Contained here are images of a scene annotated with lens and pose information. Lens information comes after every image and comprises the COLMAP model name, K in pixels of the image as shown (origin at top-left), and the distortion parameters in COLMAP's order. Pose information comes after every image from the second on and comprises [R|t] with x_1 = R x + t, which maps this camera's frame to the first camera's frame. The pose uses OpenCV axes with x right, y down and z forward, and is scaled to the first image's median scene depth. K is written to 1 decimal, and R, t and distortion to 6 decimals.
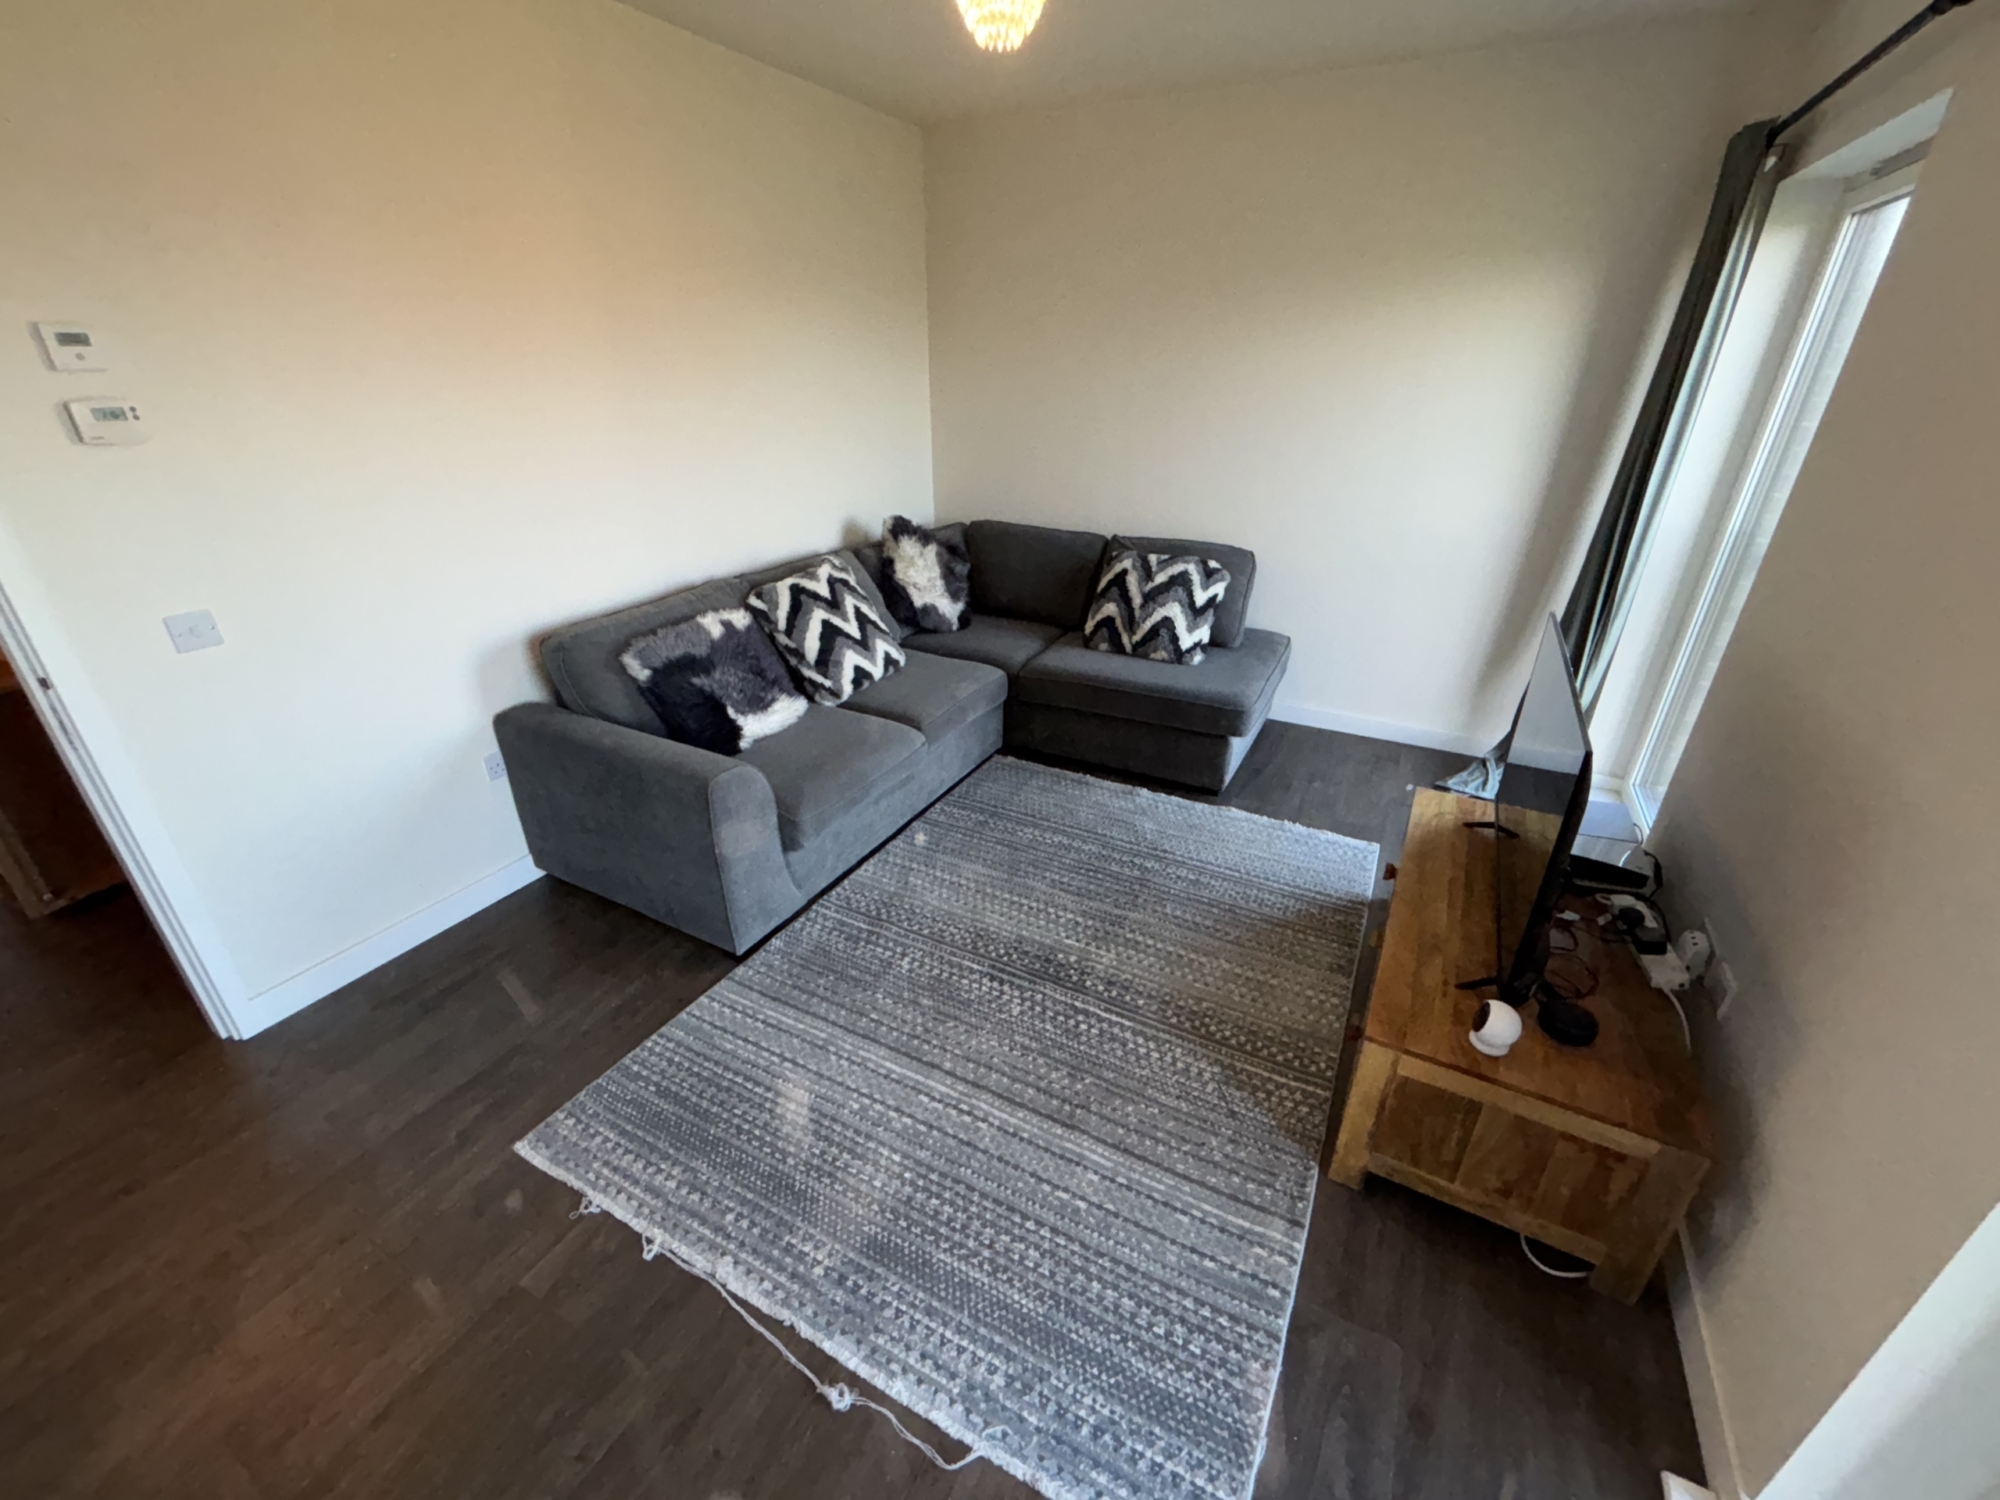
lens RADIAL K [[816.0, 0, 998.4], [0, 816.0, 752.4], [0, 0, 1]] dist [0.000747, -0.000315]
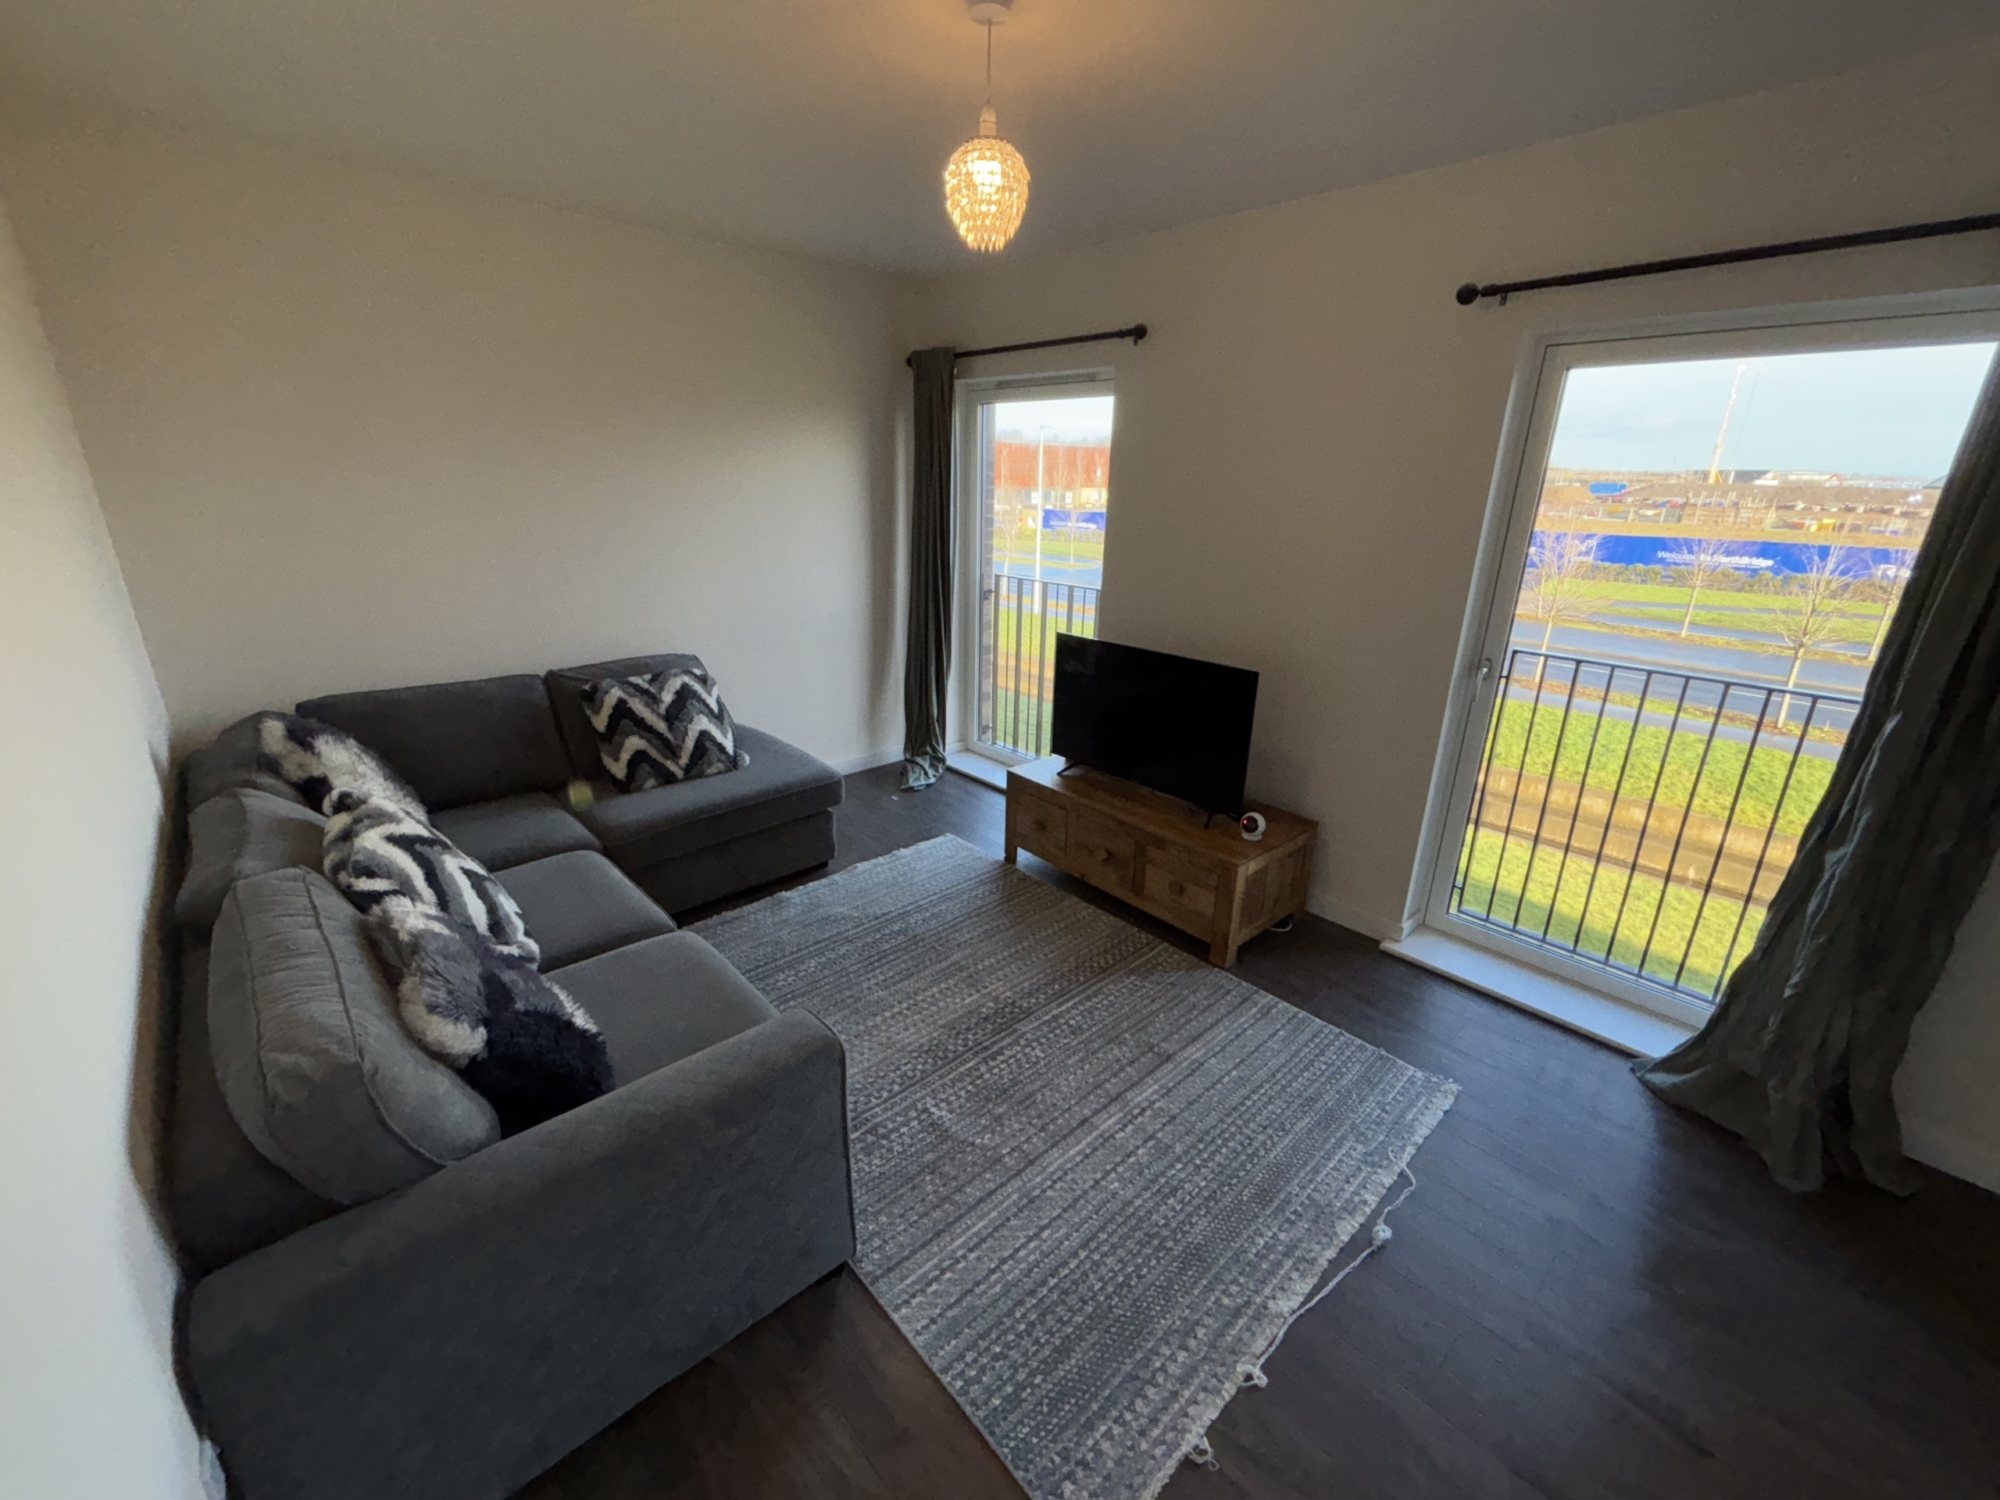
lens RADIAL K [[819.7, 0, 1007.4], [0, 819.7, 740.9], [0, 0, 1]] dist [-0.022266, 0.021092]
pose [[0.324319, -0.293168, 0.899372, -0.902637], [0.393416, 0.906438, 0.153603, -0.263493], [-0.860256, 0.304011, 0.409312, 0.484176]]
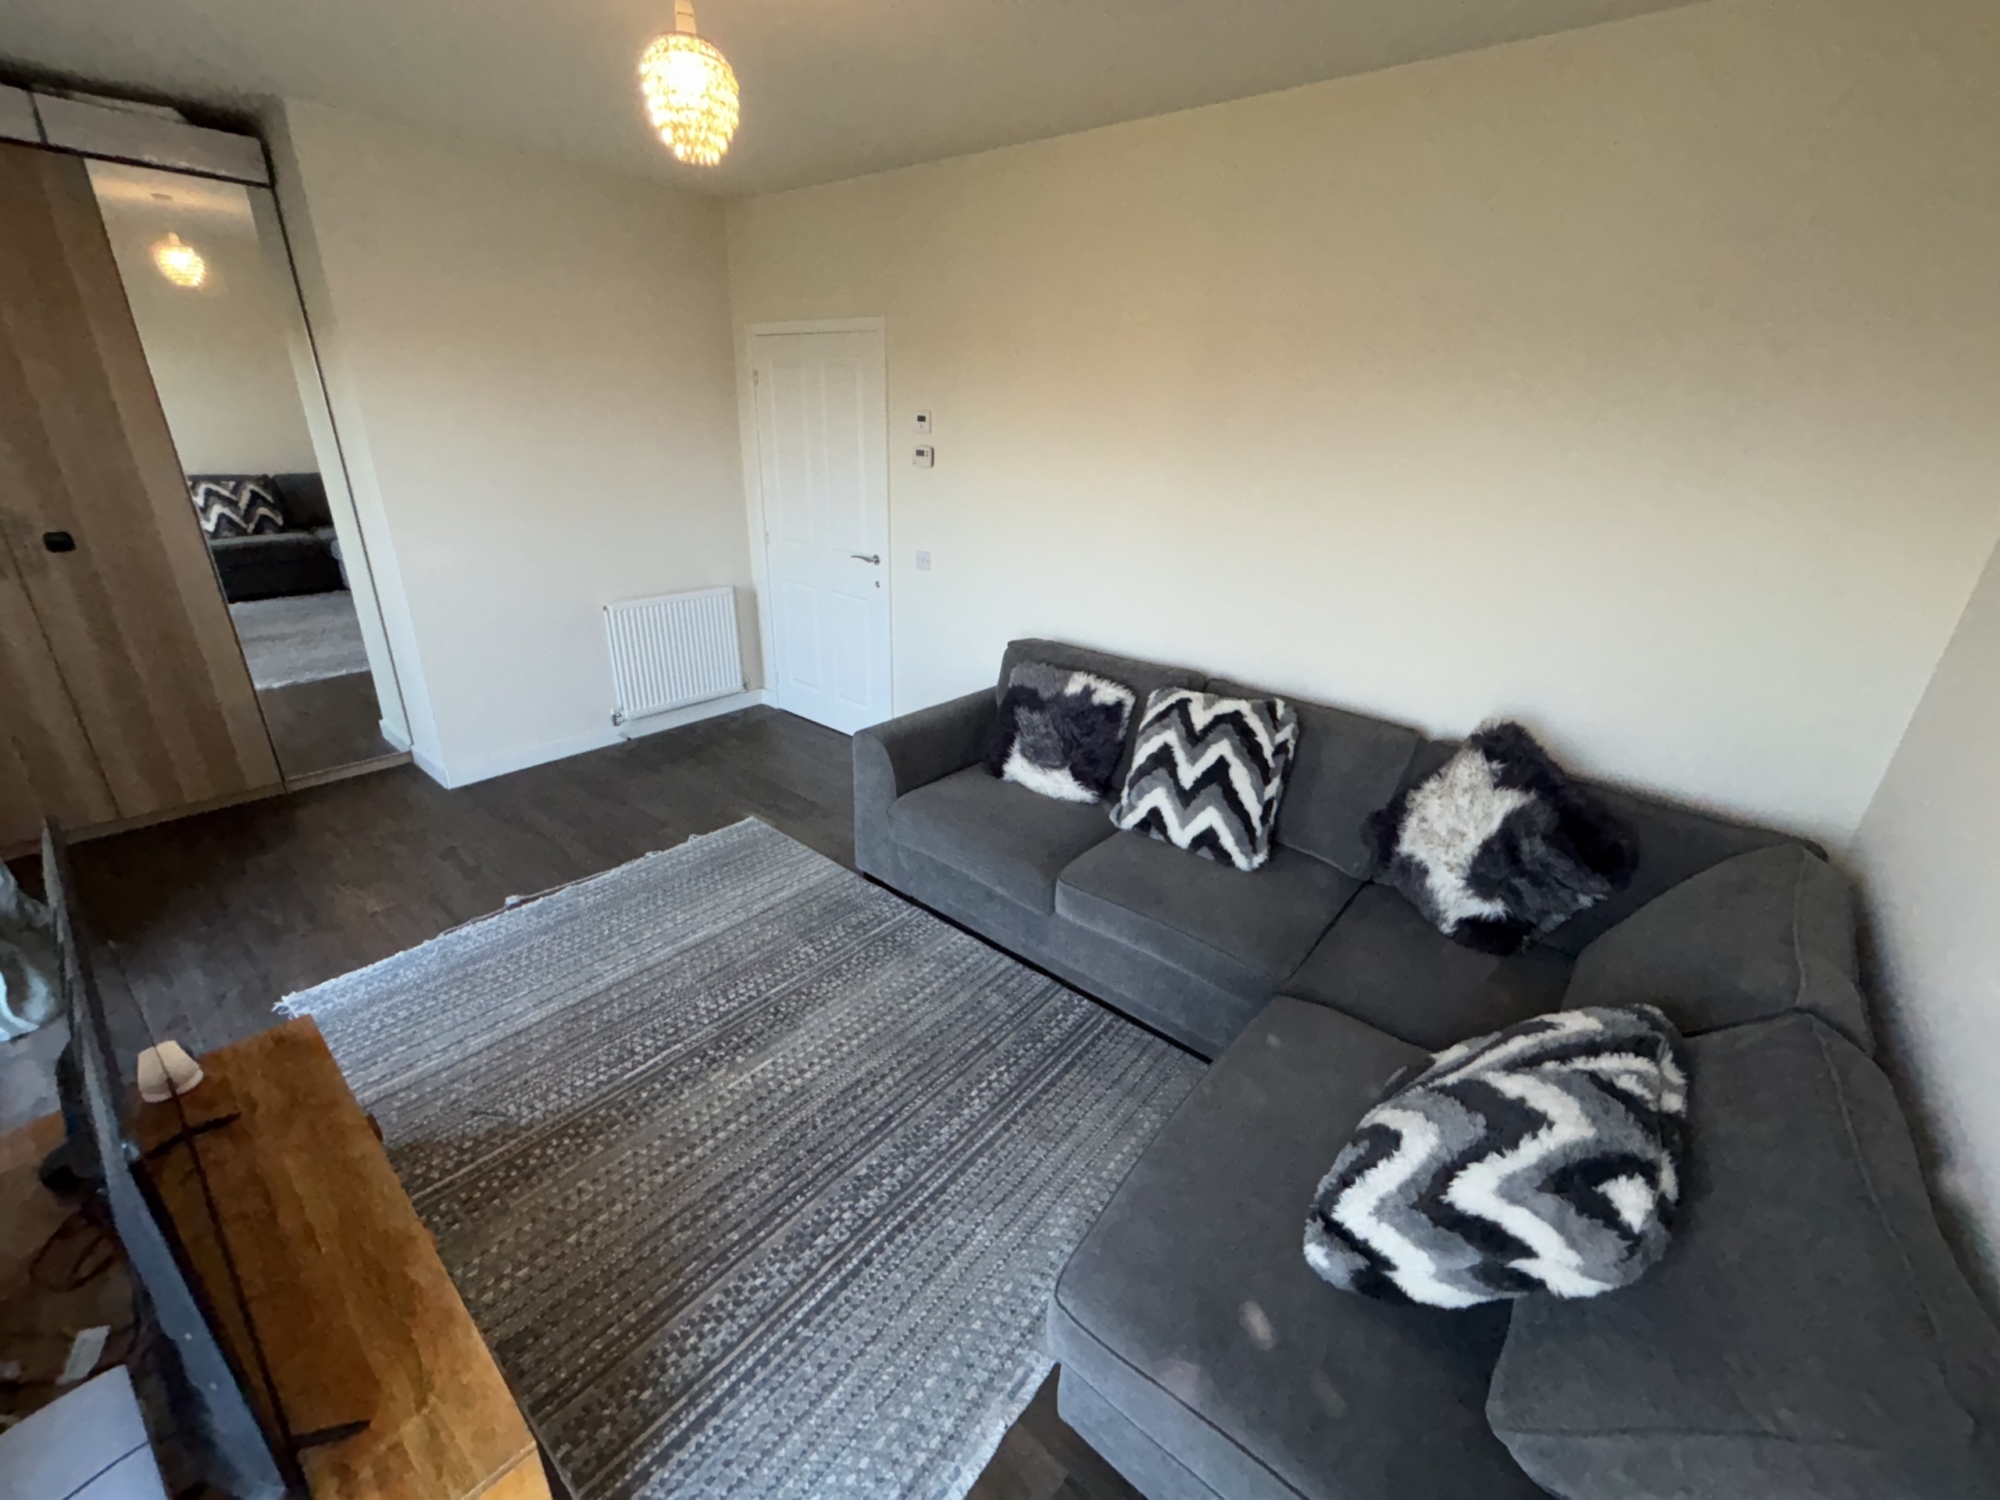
lens RADIAL K [[805.0, 0, 1000.0], [0, 805.0, 750.0], [0, 0, 1]] dist [-0.022756, -0.000022]
pose [[-0.203537, 0.361488, -0.909890, 0.836728], [-0.456516, 0.787093, 0.414822, -0.612405], [0.866121, 0.499811, 0.004823, 1.230505]]
